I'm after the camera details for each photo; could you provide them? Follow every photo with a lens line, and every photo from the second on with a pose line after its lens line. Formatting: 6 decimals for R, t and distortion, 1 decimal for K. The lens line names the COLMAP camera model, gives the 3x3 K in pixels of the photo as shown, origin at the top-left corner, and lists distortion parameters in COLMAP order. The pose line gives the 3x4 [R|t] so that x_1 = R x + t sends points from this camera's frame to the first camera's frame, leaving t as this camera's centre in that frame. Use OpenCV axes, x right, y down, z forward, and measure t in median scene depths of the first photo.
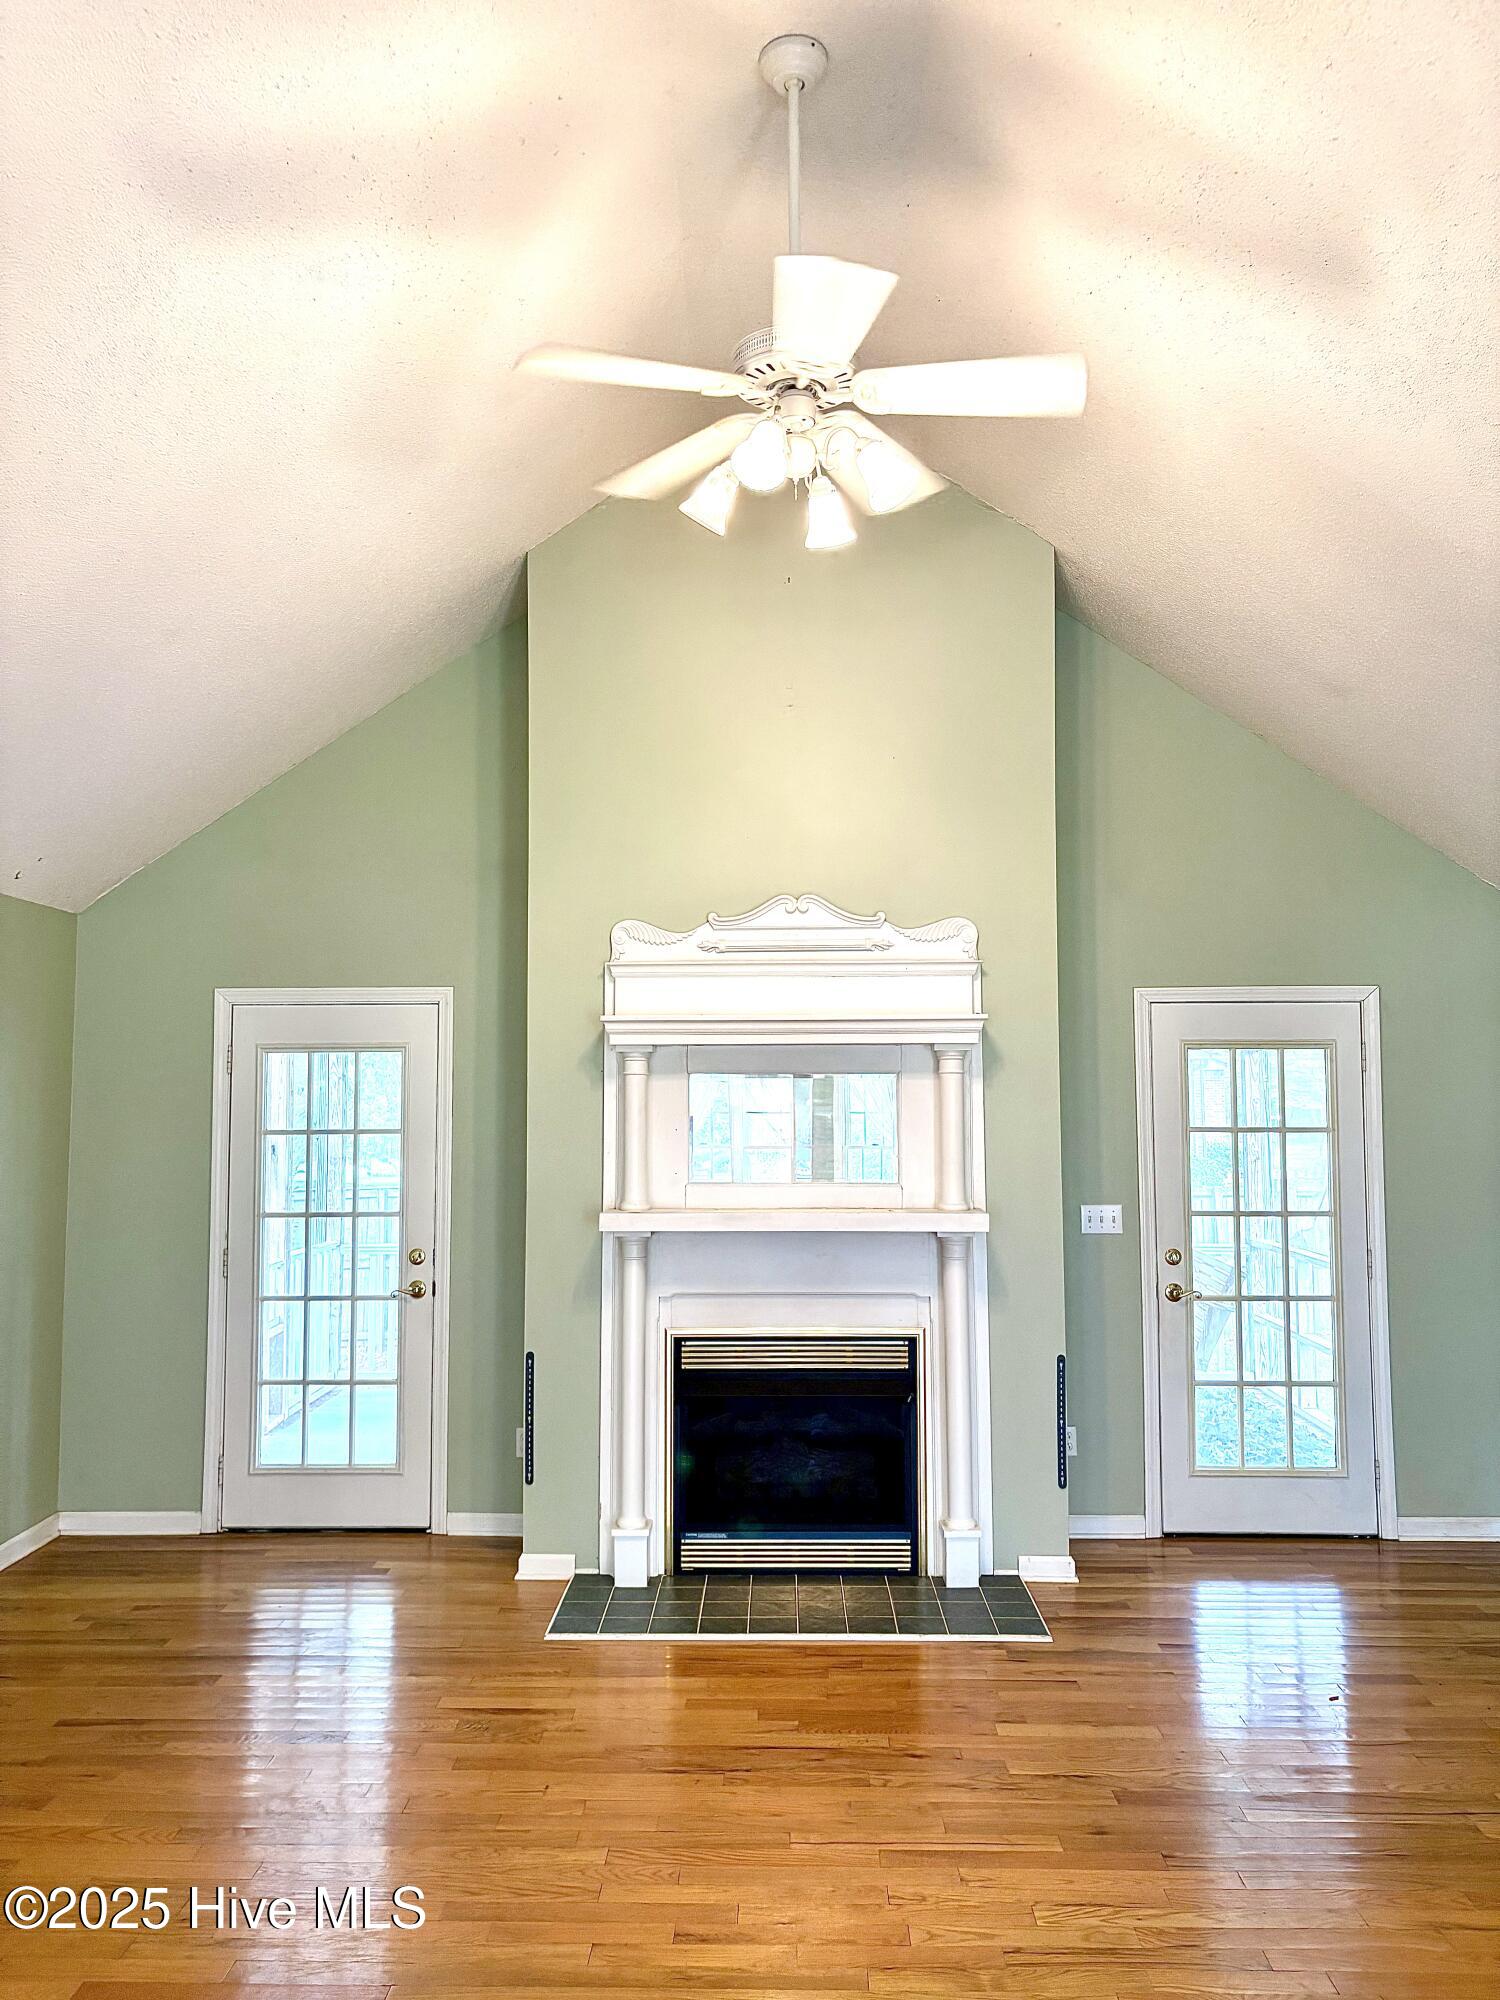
lens RADIAL K [[1502.1, 0, 748.9], [0, 1502.1, 1002.3], [0, 0, 1]] dist [0.043166, -0.039886]
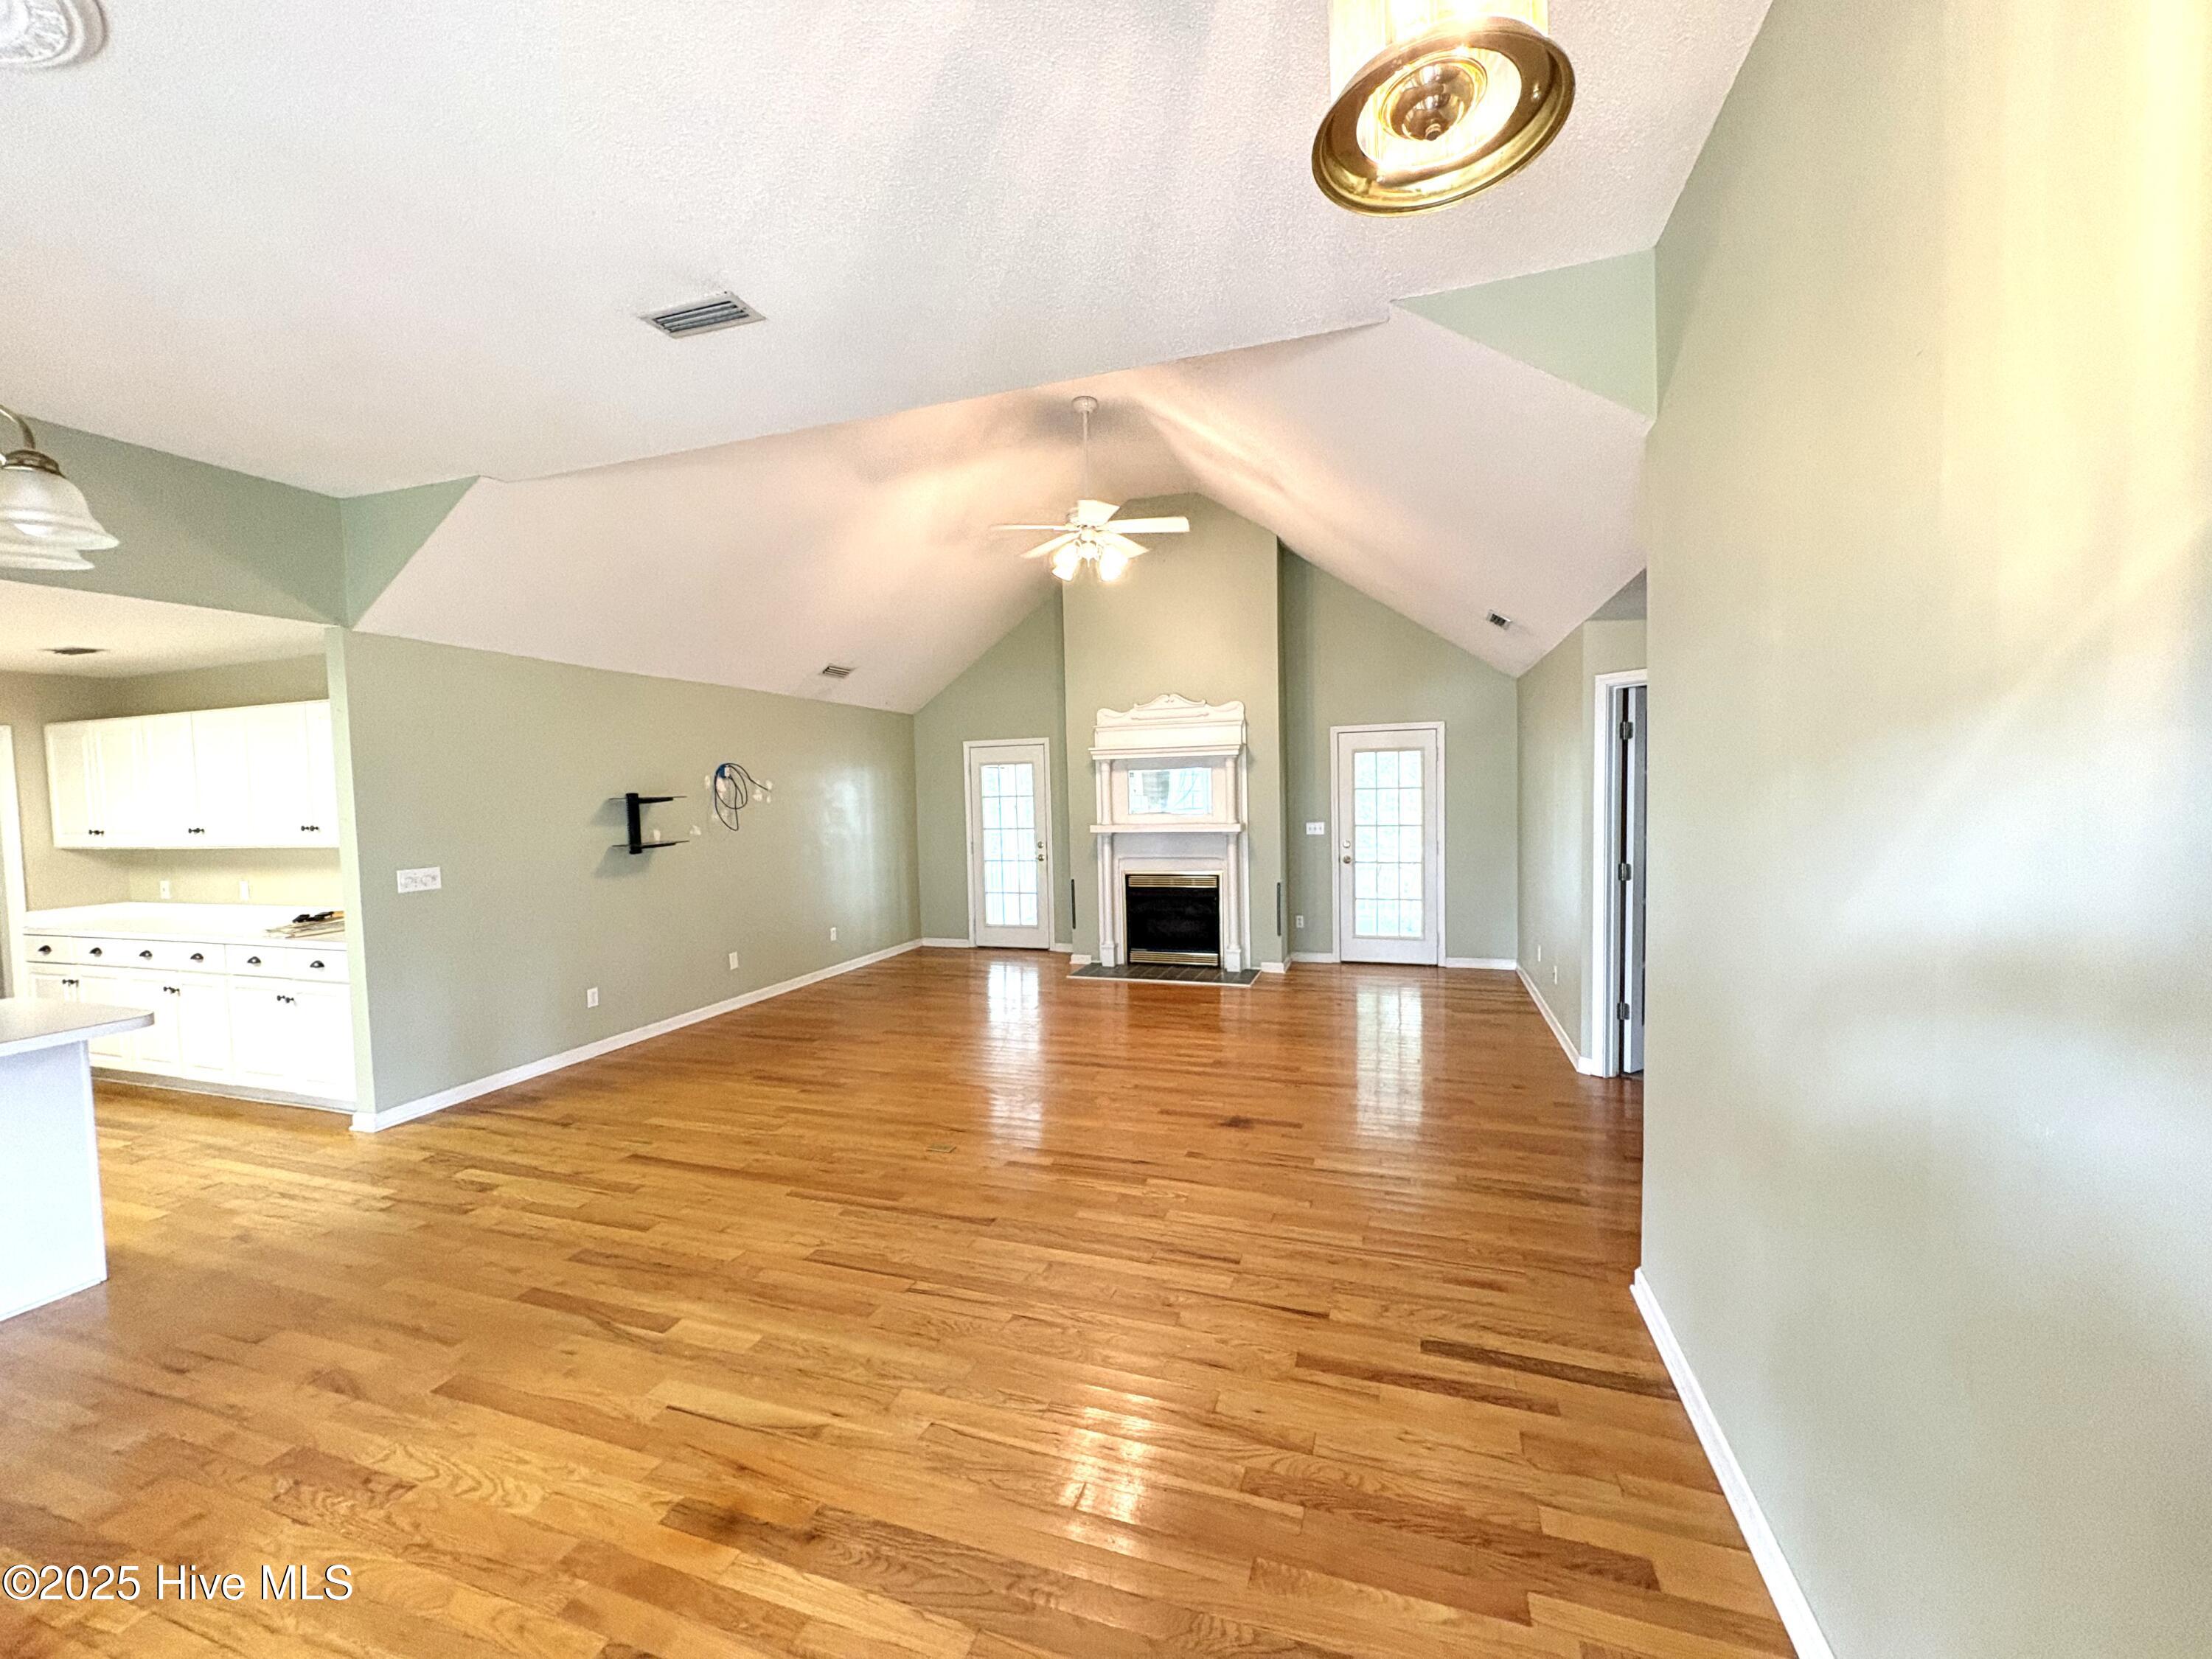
lens RADIAL K [[879.2, 0, 1103.1], [0, 879.2, 849.9], [0, 0, 1]] dist [0.001722, 0.000319]
pose [[0.953714, 0.001033, -0.300714, 0.358894], [0.040096, 0.990628, 0.130567, -0.013469], [0.298031, -0.136581, 0.944735, -0.403993]]
